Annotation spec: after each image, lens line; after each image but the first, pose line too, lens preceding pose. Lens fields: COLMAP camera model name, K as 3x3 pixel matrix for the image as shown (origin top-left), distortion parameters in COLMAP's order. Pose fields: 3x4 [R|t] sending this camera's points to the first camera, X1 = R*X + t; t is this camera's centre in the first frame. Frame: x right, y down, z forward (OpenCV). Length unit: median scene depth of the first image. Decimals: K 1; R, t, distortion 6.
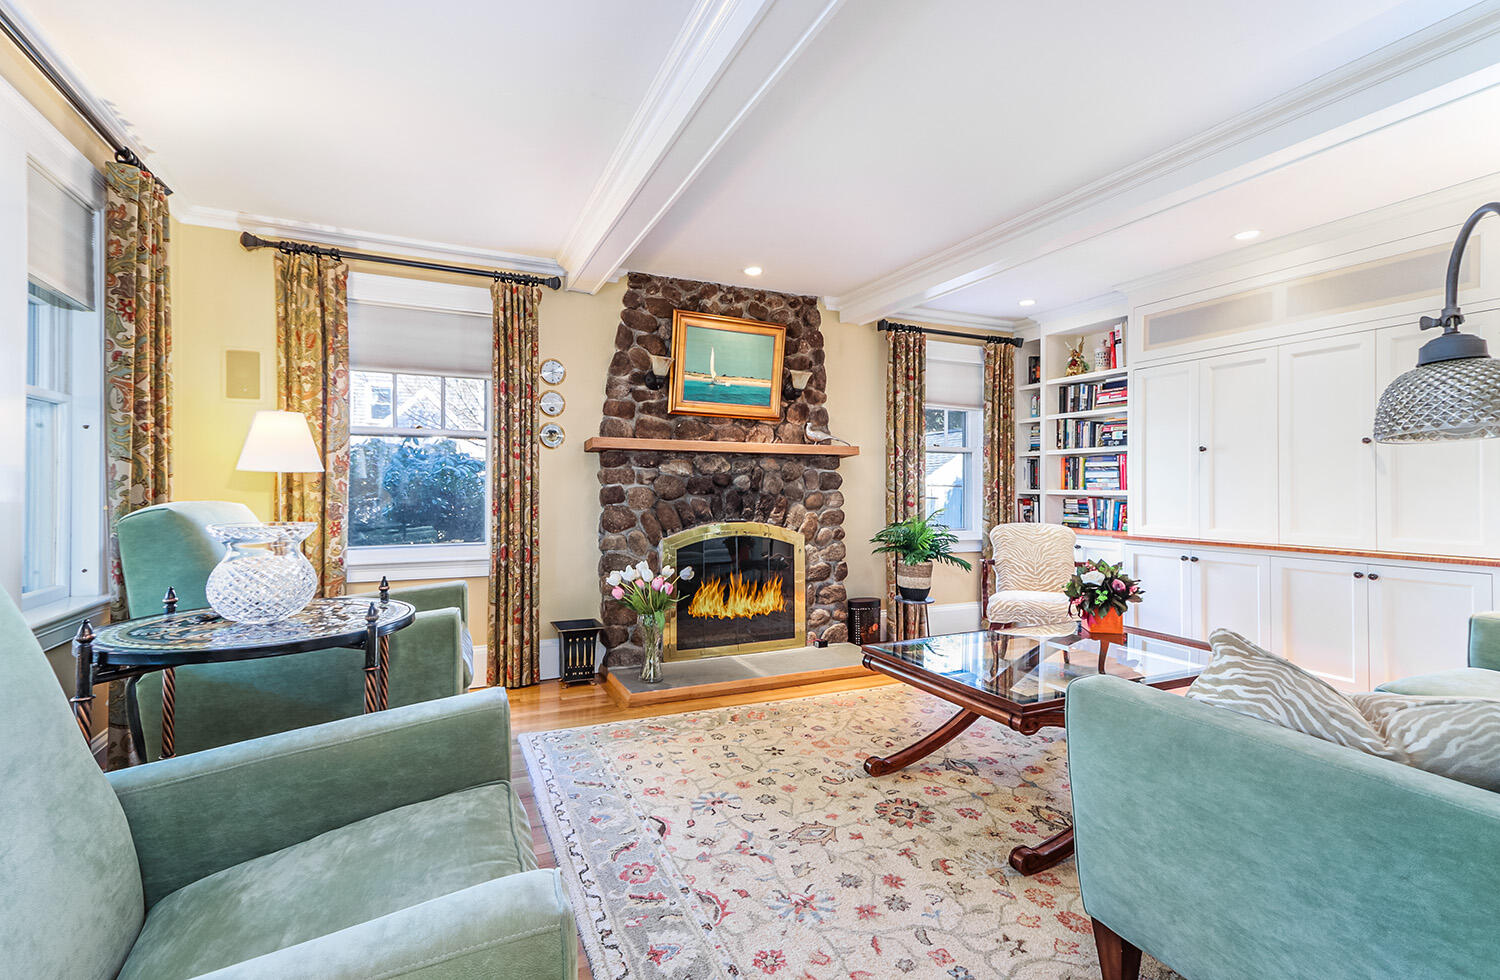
lens RADIAL K [[678.4, 0, 745.1], [0, 678.4, 486.9], [0, 0, 1]] dist [0.020542, -0.001749]
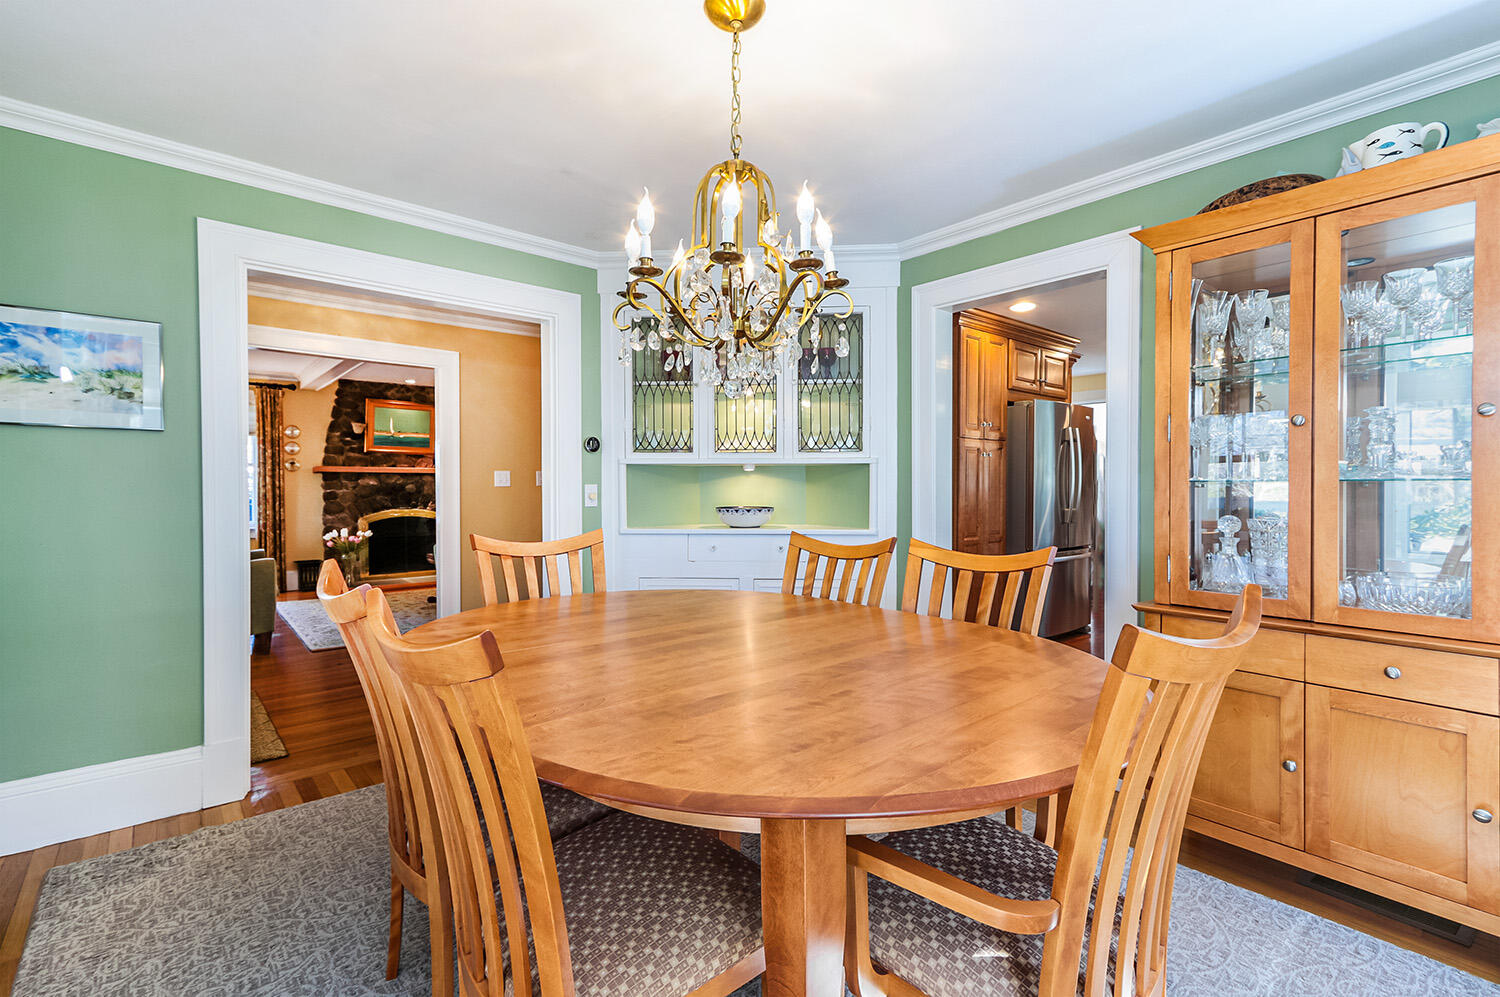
lens RADIAL K [[678.4, 0, 751.8], [0, 678.4, 499.1], [0, 0, 1]] dist [0.019725, -0.001325]
pose [[0.961714, -0.007269, 0.273958, 0.412642], [0.001092, 0.999742, 0.022693, -0.020425], [-0.274052, -0.021525, 0.961474, -1.158430]]
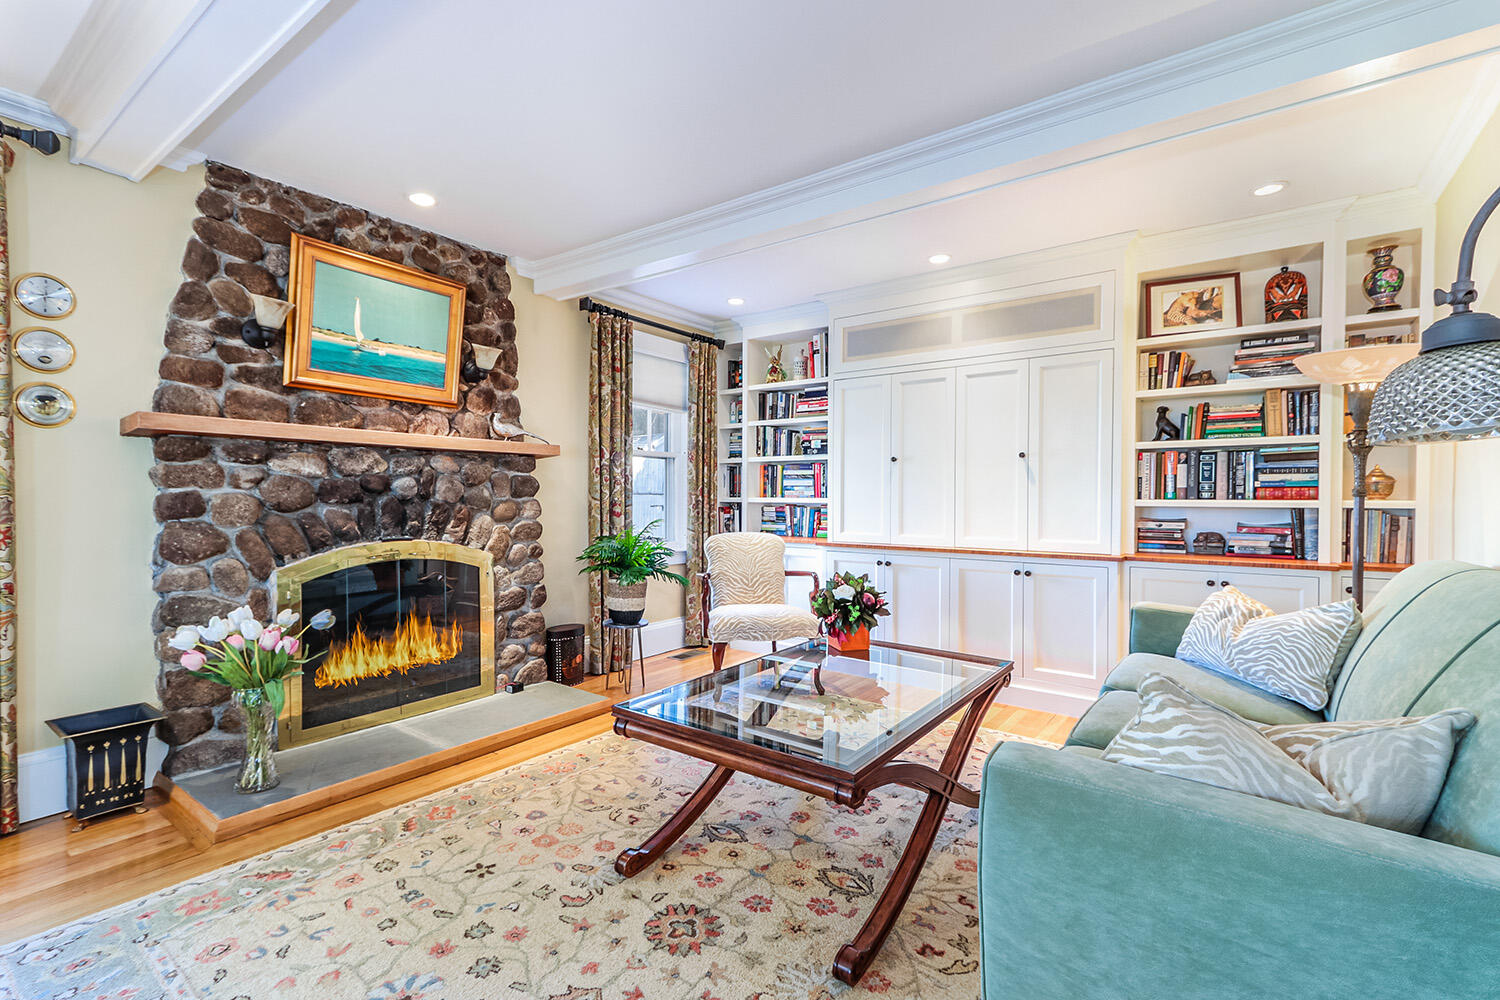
lens RADIAL K [[678.4, 0, 742.7], [0, 678.4, 506.4], [0, 0, 1]] dist [0.019725, -0.001325]
pose [[0.880083, -0.004959, 0.474794, -0.035441], [-0.003748, 0.999842, 0.017389, 0.000119], [-0.474806, -0.017083, 0.879925, 0.175277]]
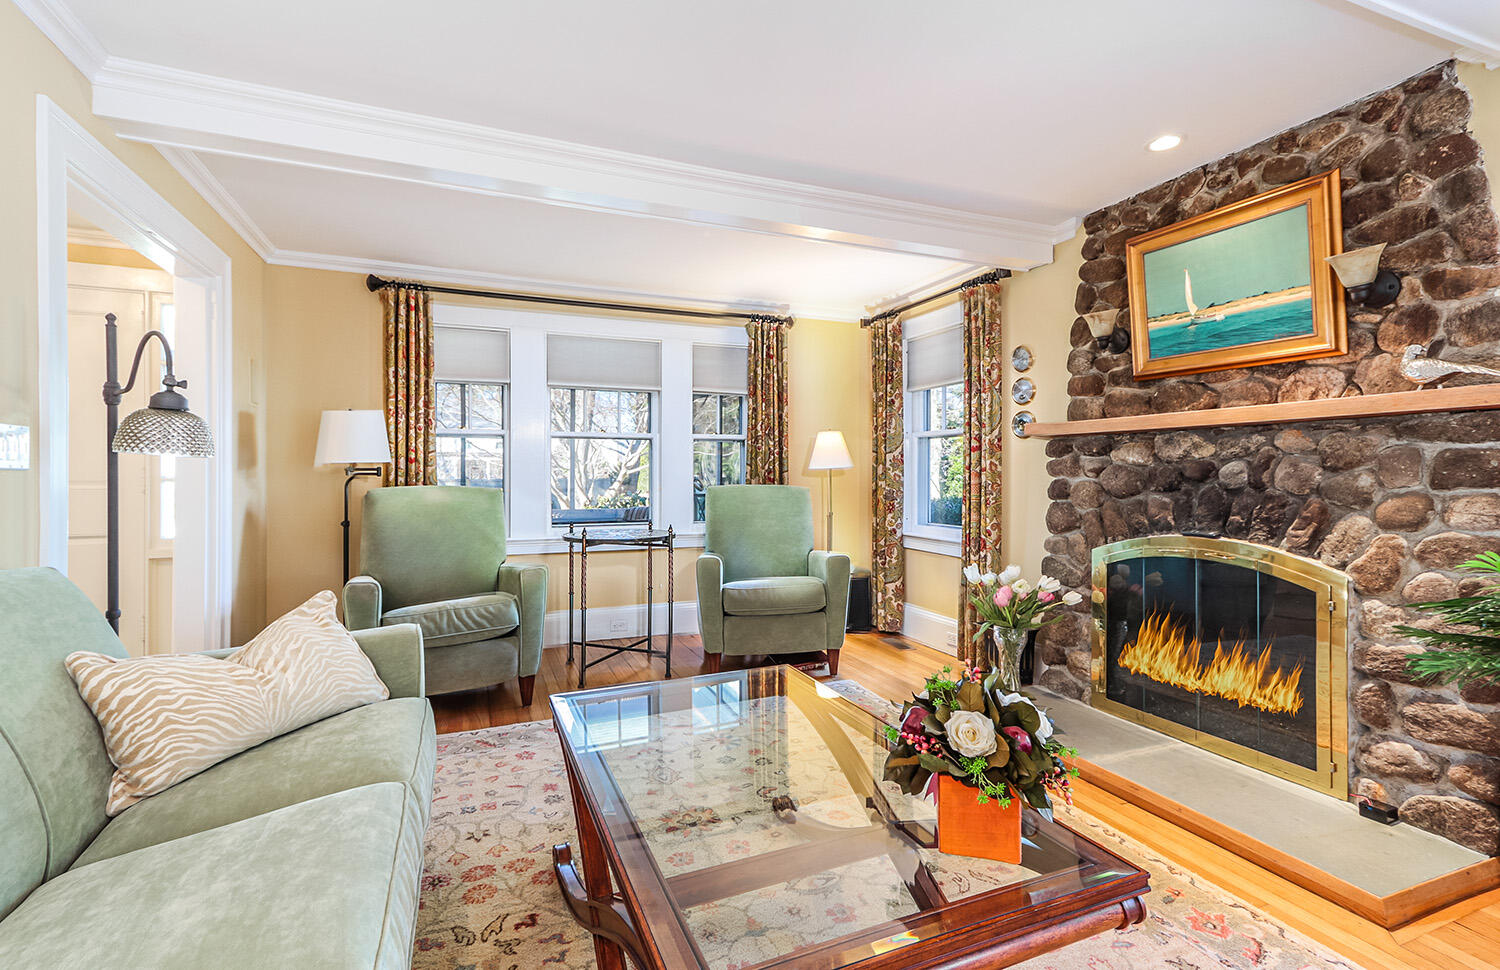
lens RADIAL K [[678.4, 0, 745.1], [0, 678.4, 478.2], [0, 0, 1]] dist [0.020542, -0.001749]
pose [[-0.044802, 0.001485, -0.998995, 0.661645], [0.000953, 0.999999, 0.001443, -0.004071], [0.998995, -0.000887, -0.044804, 0.623459]]
